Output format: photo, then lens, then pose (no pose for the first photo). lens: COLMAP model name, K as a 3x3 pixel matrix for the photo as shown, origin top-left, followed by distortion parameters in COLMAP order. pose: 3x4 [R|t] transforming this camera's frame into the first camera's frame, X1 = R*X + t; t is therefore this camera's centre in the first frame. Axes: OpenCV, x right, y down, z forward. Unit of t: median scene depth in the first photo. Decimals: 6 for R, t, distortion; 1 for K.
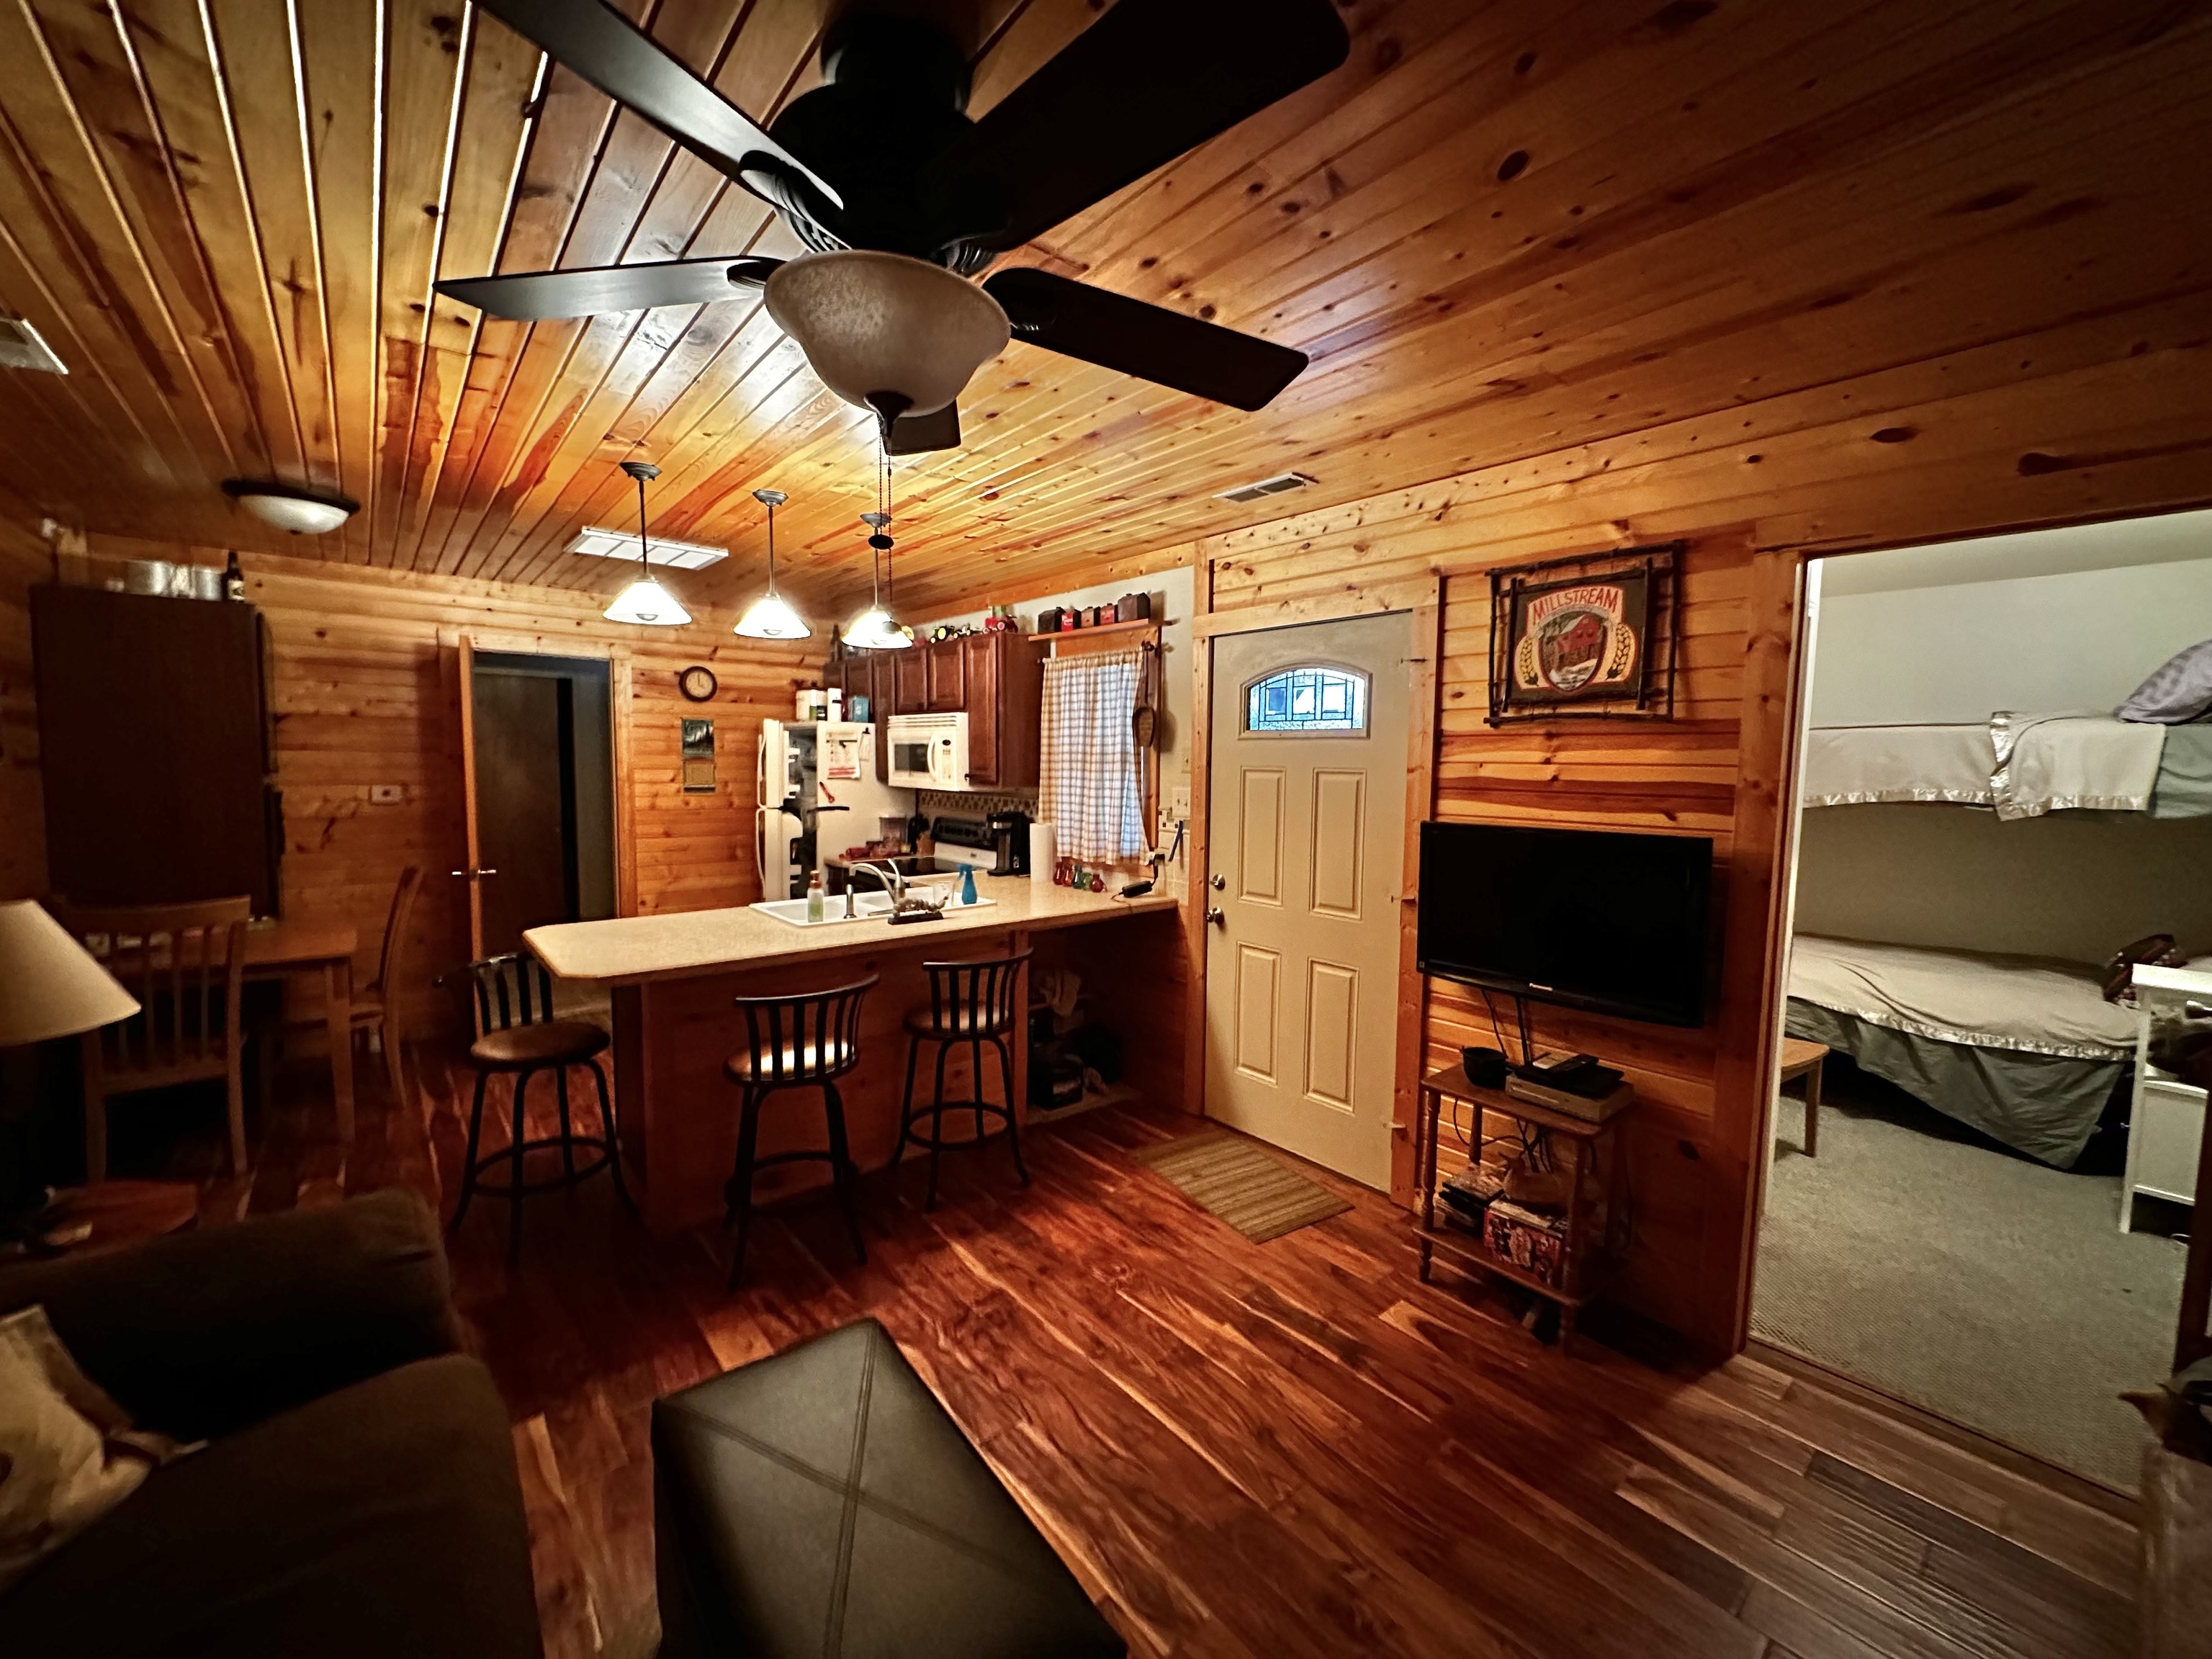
lens RADIAL K [[877.4, 0, 1109.4], [0, 877.4, 826.7], [0, 0, 1]] dist [-0.002311, -0.000097]
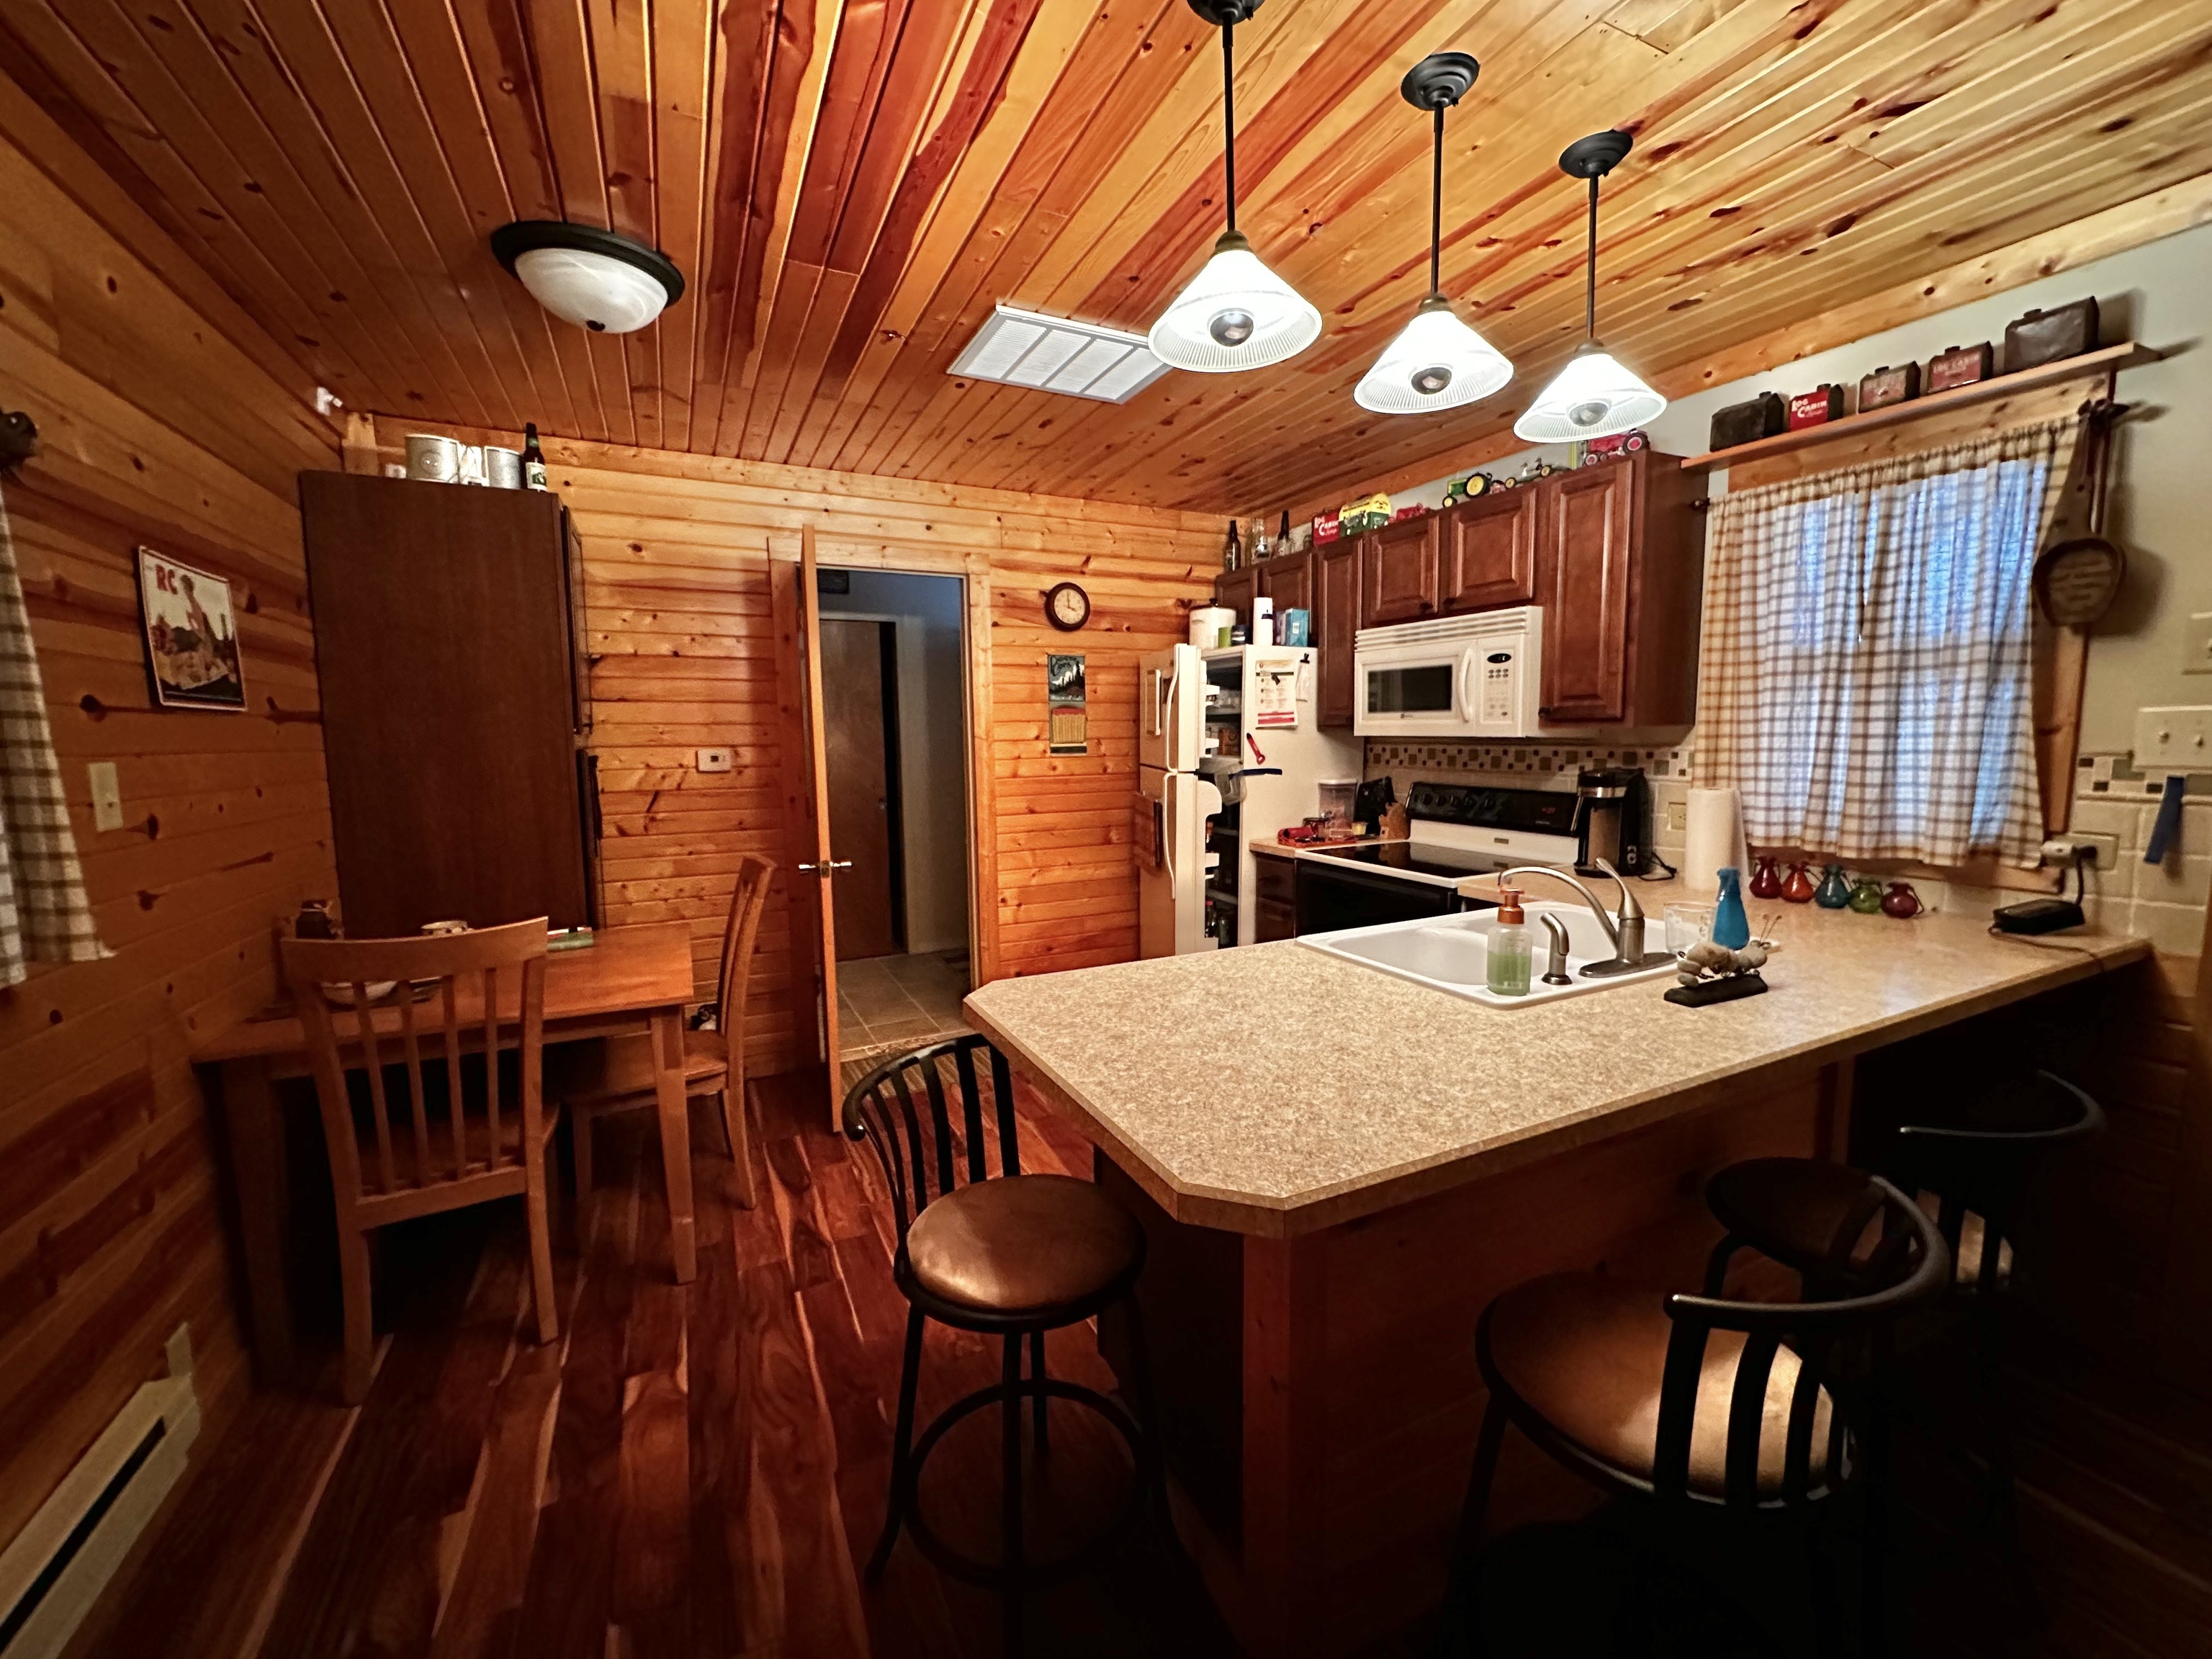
lens RADIAL K [[877.4, 0, 1106.0], [0, 877.4, 827.3], [0, 0, 1]] dist [-0.002311, -0.000097]
pose [[0.969109, 0.000341, -0.246632, -0.305602], [0.007492, 0.999497, 0.030820, 0.000898], [0.246519, -0.031716, 0.968619, 0.341377]]
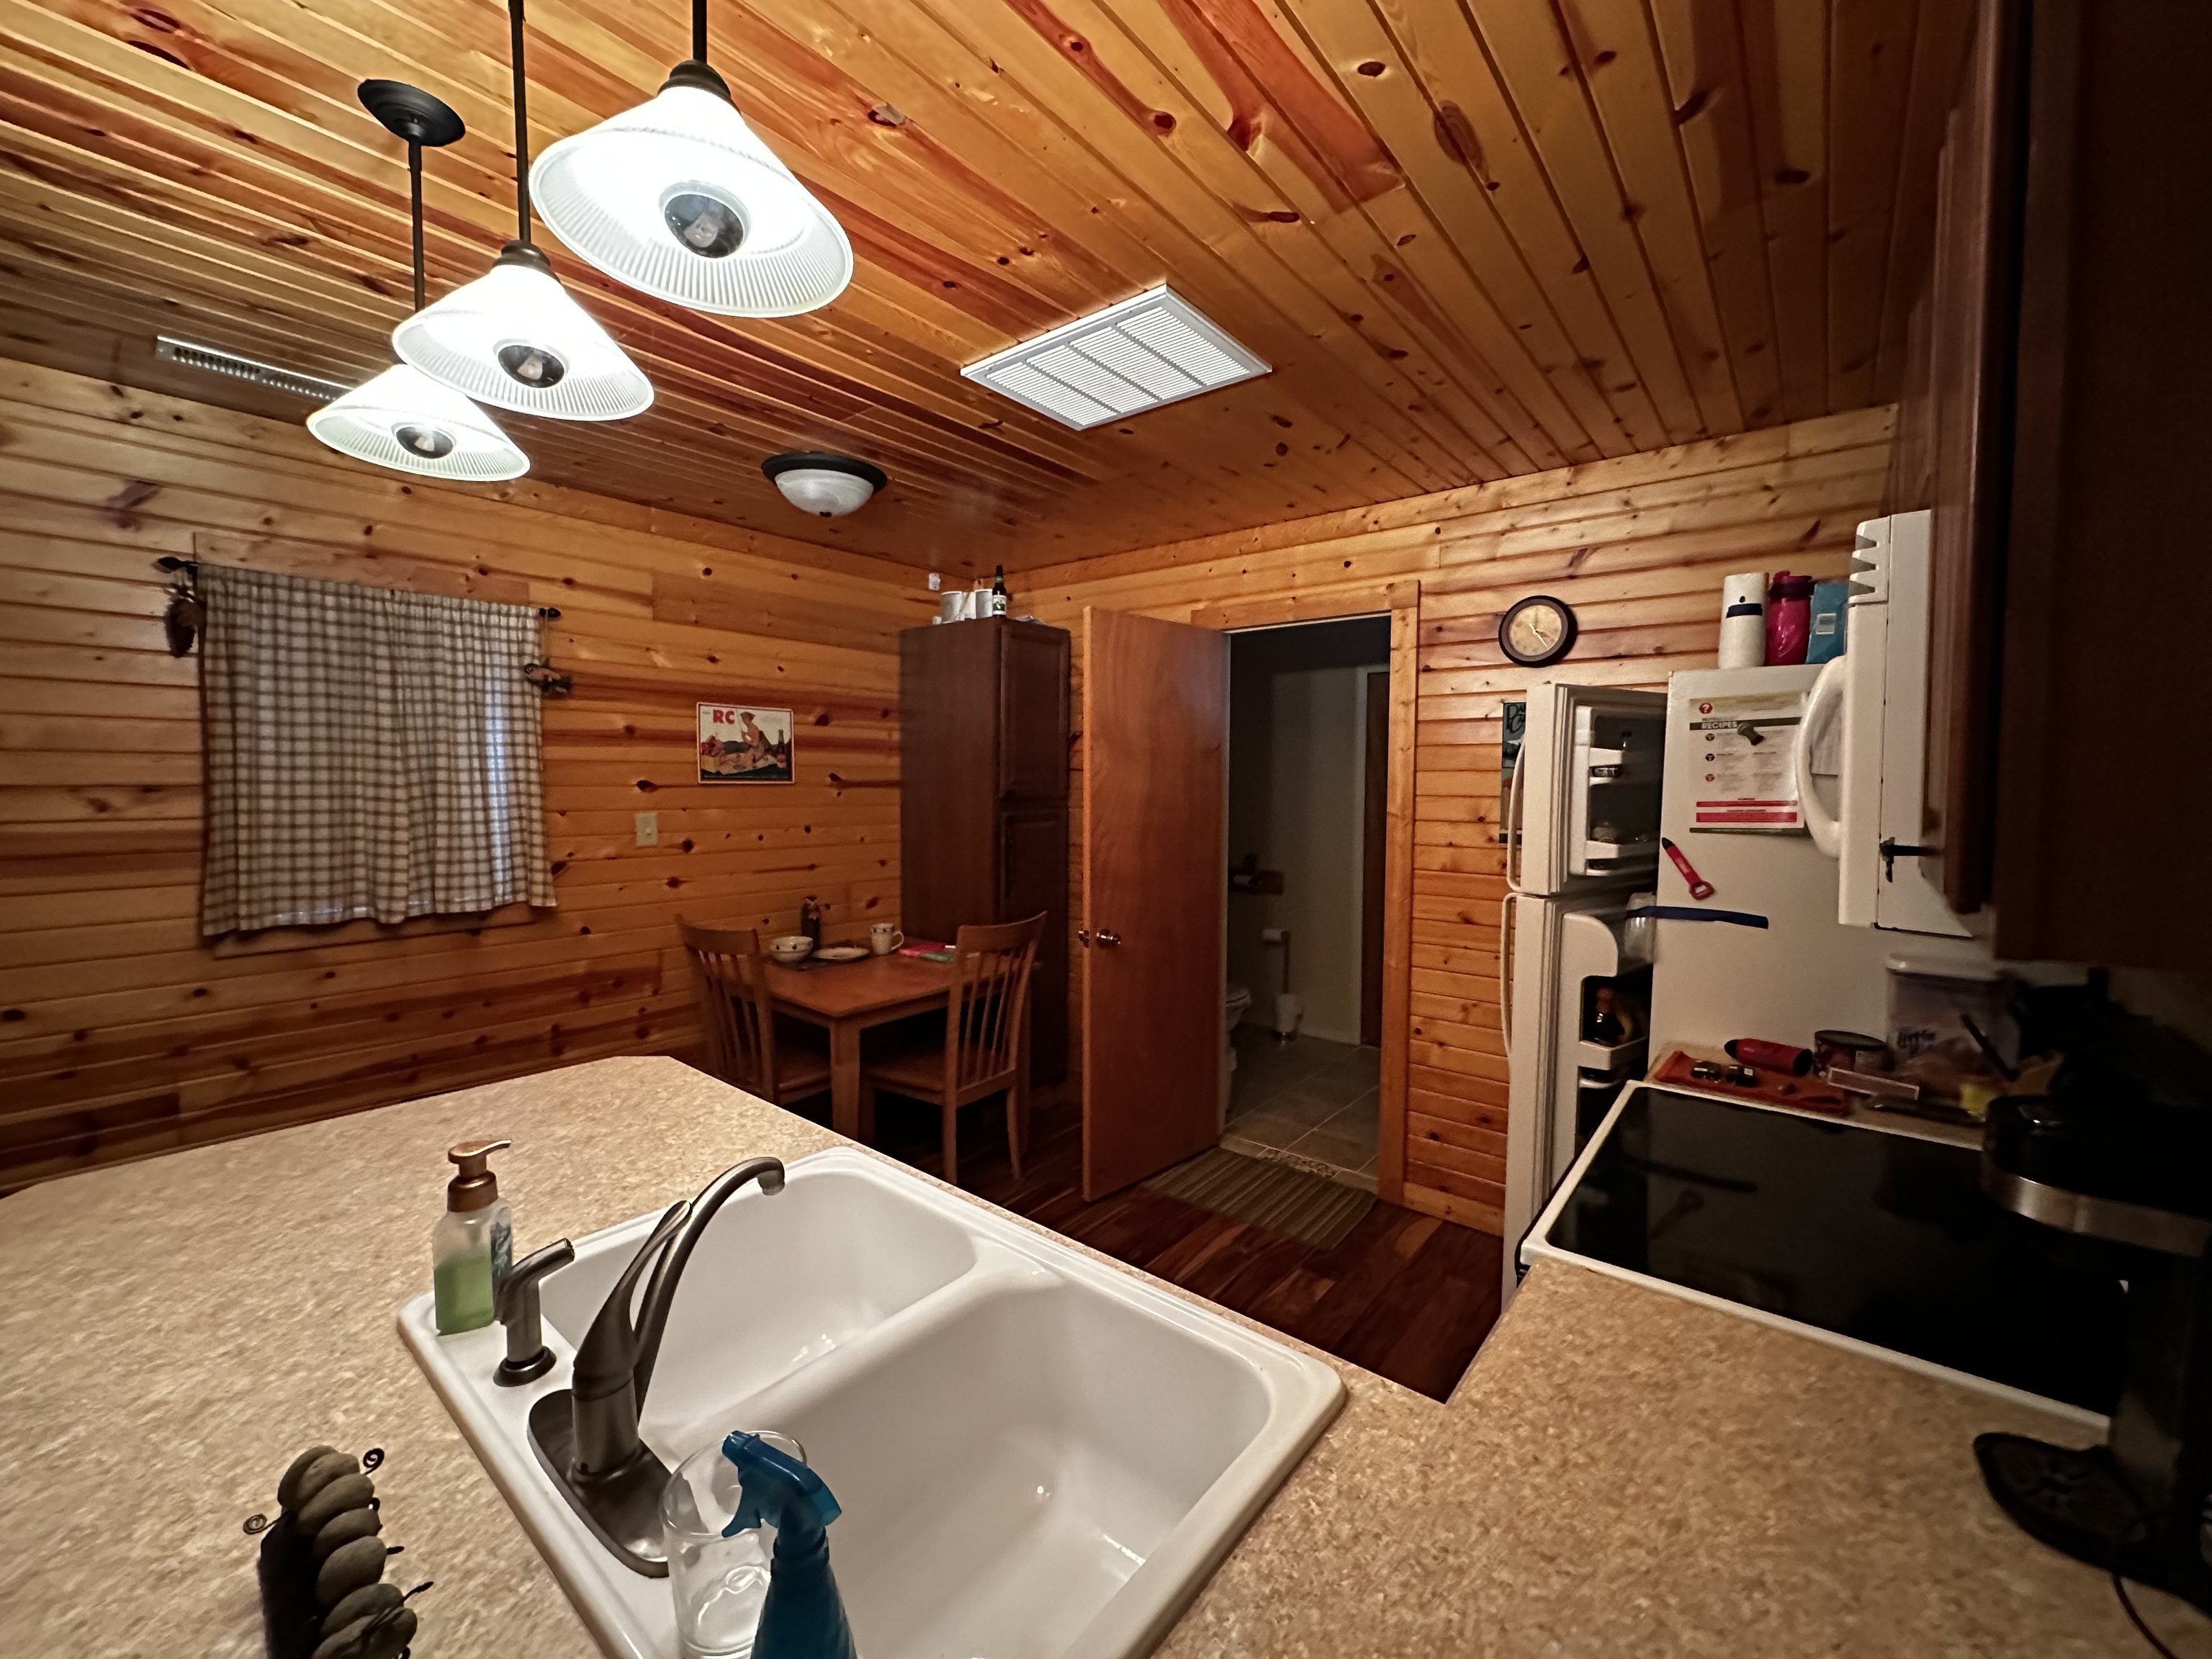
lens RADIAL K [[877.4, 0, 1103.0], [0, 877.4, 827.6], [0, 0, 1]] dist [-0.002311, -0.000097]
pose [[0.181167, 0.045734, -0.982388, -0.015944], [-0.078743, 0.996386, 0.031865, -0.056042], [0.980295, 0.071583, 0.184114, 0.804567]]
